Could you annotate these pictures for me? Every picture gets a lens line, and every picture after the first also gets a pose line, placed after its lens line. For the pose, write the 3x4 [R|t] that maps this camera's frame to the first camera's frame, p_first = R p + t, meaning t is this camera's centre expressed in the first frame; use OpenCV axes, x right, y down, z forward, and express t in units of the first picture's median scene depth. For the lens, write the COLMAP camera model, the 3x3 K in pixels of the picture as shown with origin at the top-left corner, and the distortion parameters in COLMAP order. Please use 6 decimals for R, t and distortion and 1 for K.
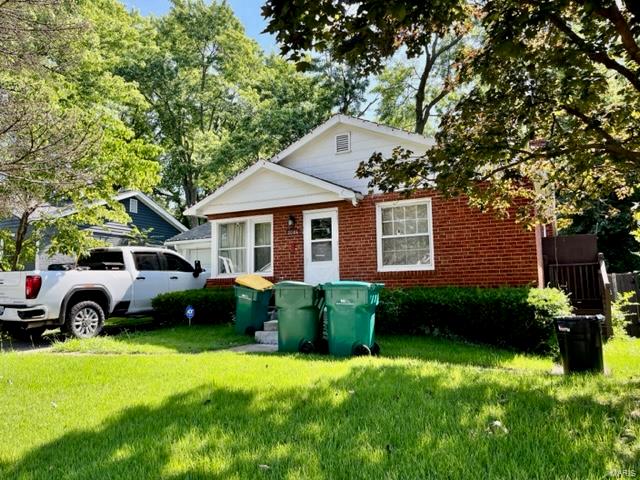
lens RADIAL K [[484.5, 0, 318.0], [0, 484.5, 240.0], [0, 0, 1]] dist [-0.003734, -0.005435]
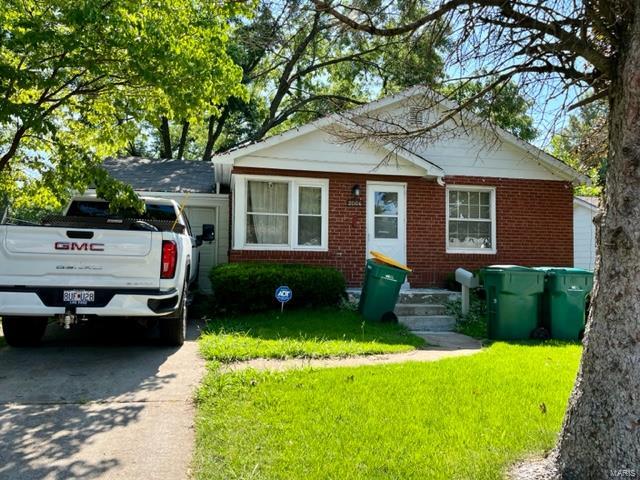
lens RADIAL K [[484.5, 0, 319.2], [0, 484.5, 239.7], [0, 0, 1]] dist [-0.003734, -0.005435]
pose [[0.803895, 0.058129, 0.591924, -0.648026], [-0.096564, 0.994764, 0.033456, 0.027869], [-0.586880, -0.084053, 0.805299, 0.326071]]
